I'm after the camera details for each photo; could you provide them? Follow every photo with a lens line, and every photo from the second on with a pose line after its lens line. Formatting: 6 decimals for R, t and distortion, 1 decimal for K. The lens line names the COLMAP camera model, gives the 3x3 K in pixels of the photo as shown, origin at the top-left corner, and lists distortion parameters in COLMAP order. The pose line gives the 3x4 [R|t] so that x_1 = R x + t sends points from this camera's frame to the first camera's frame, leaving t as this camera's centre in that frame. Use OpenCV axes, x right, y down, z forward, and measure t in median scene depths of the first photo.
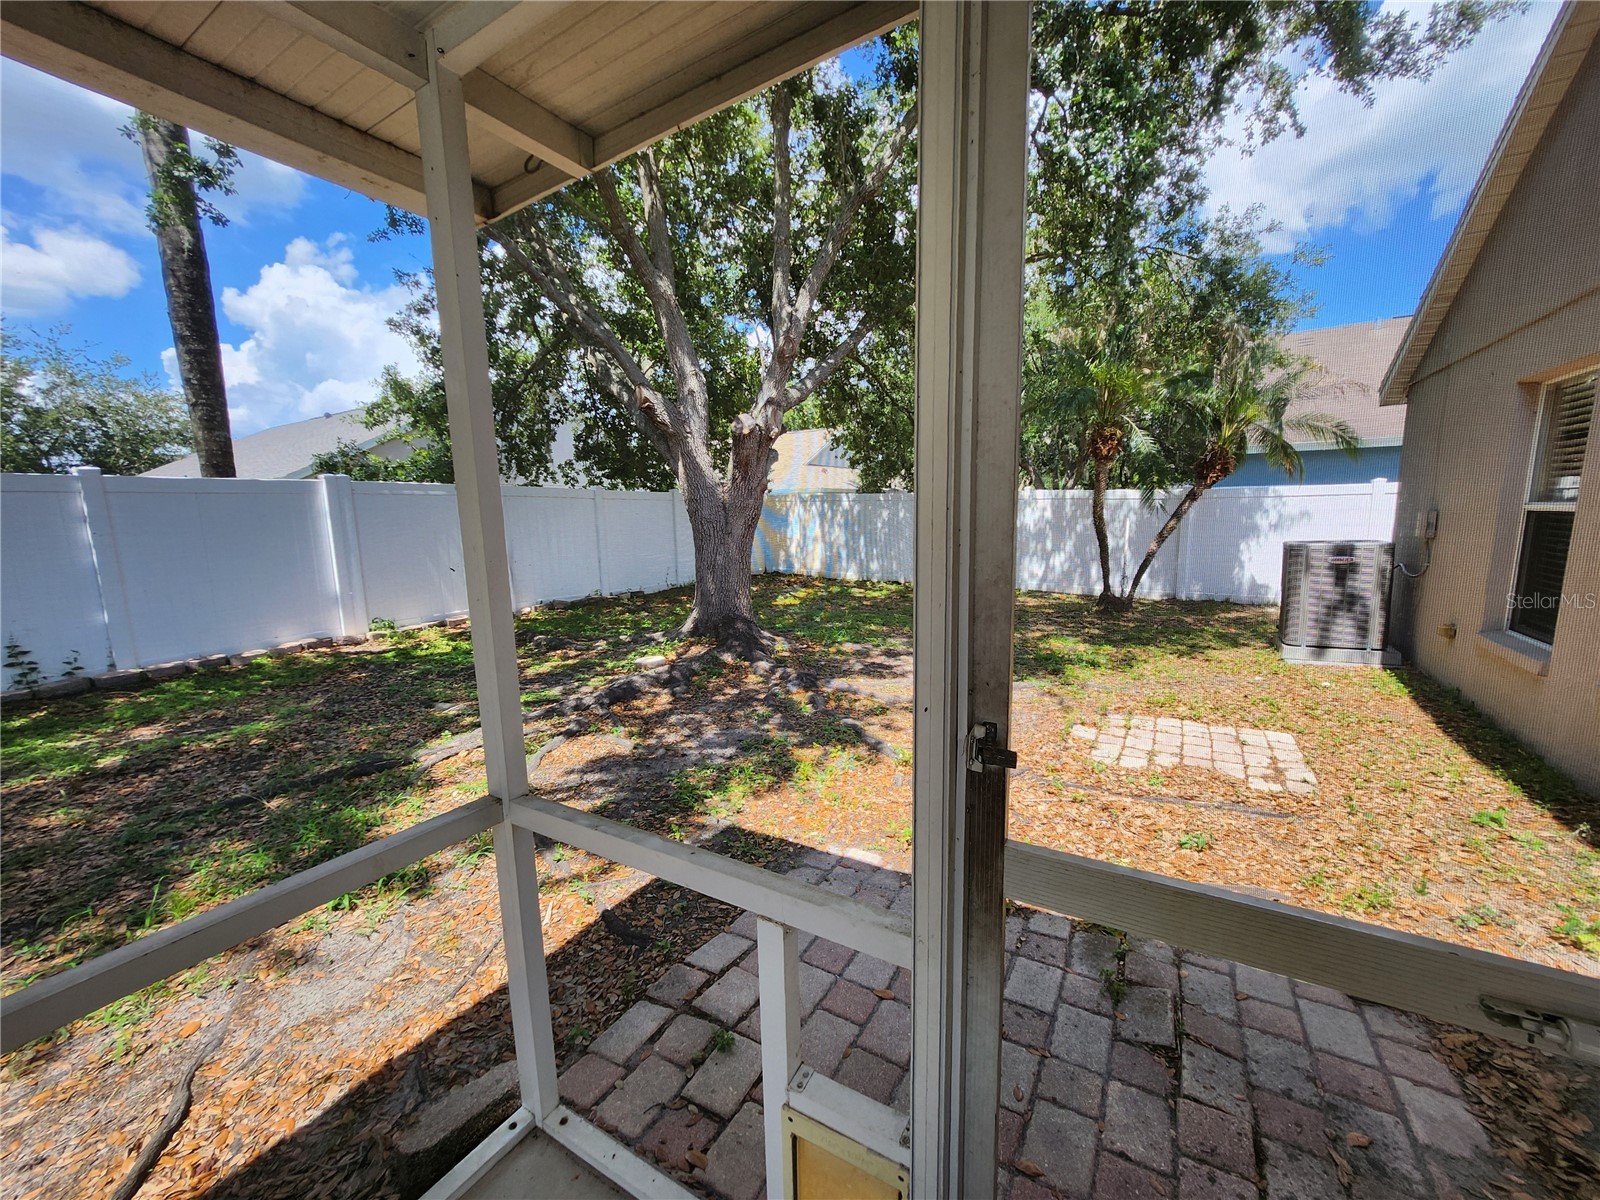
lens RADIAL K [[633.8, 0, 800.3], [0, 633.8, 613.5], [0, 0, 1]] dist [0.001490, 0.000168]
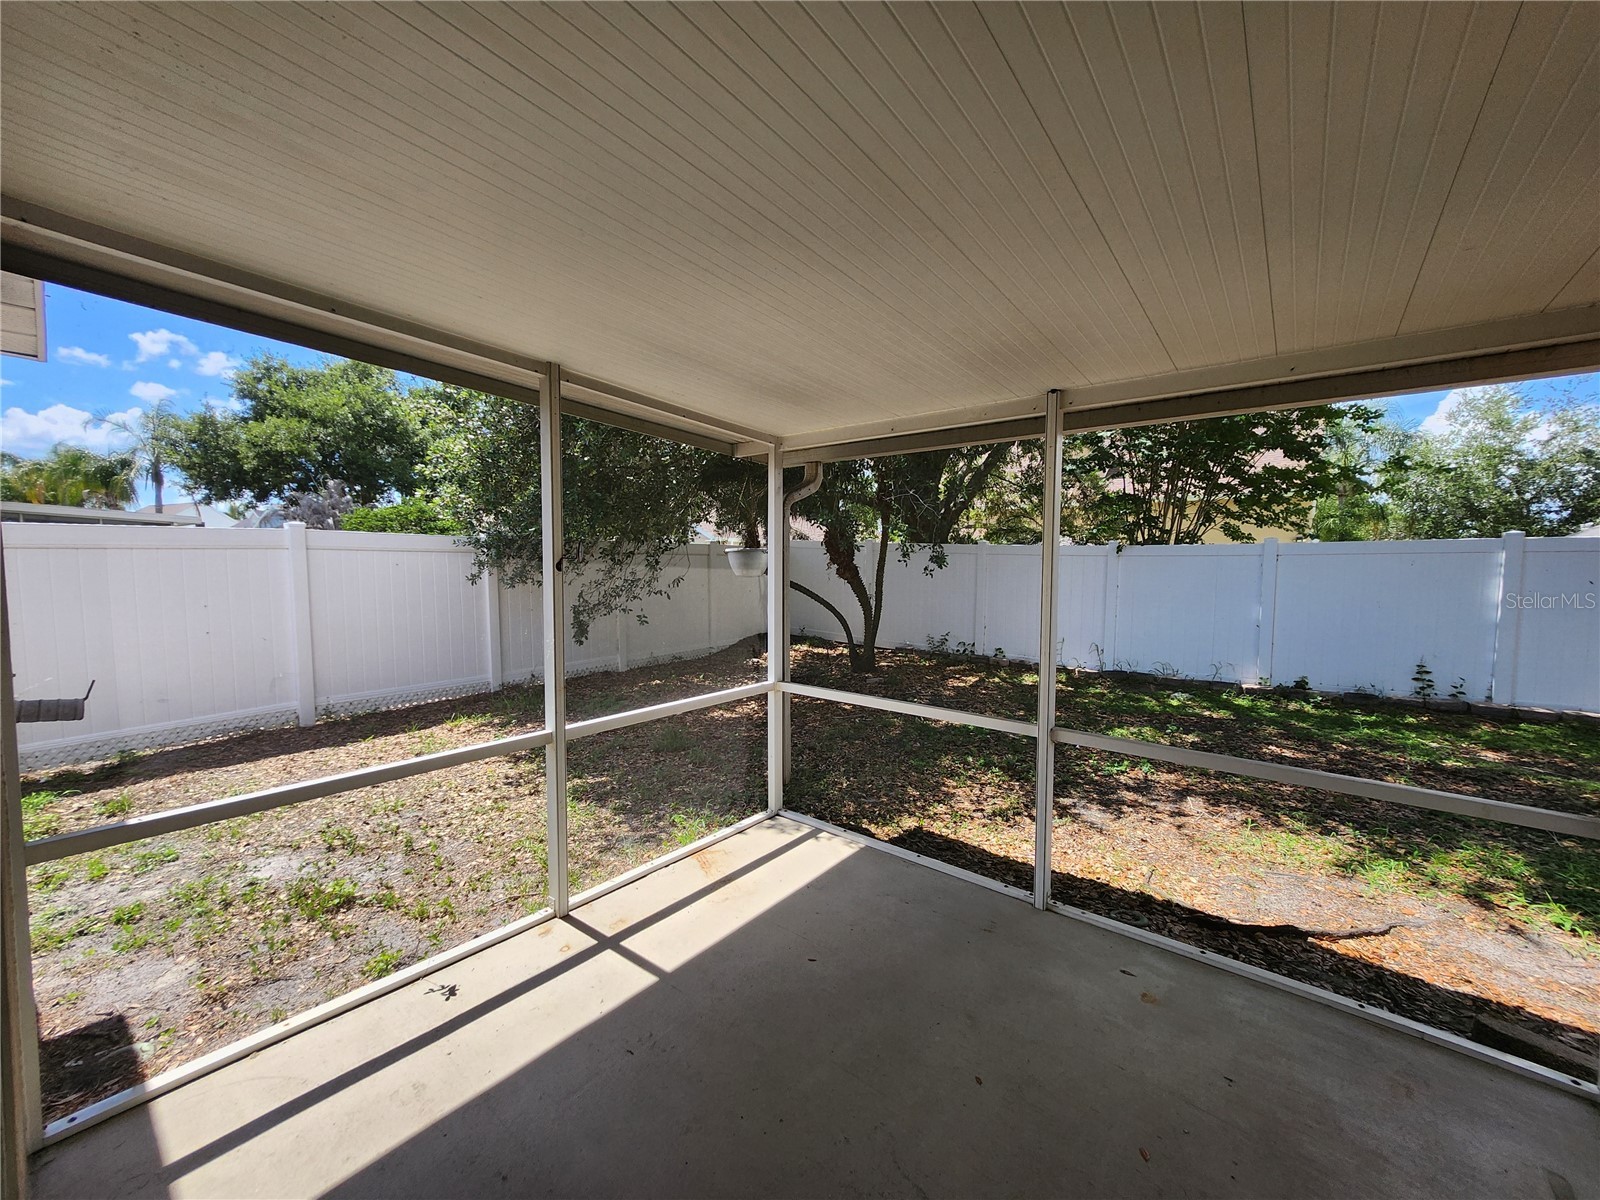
lens RADIAL K [[633.8, 0, 798.1], [0, 633.8, 608.1], [0, 0, 1]] dist [0.001490, 0.000168]
pose [[-0.139750, 0.087739, -0.986292, 0.248954], [-0.162139, 0.980594, 0.110206, -0.002485], [0.976822, 0.175318, -0.122812, -0.138954]]
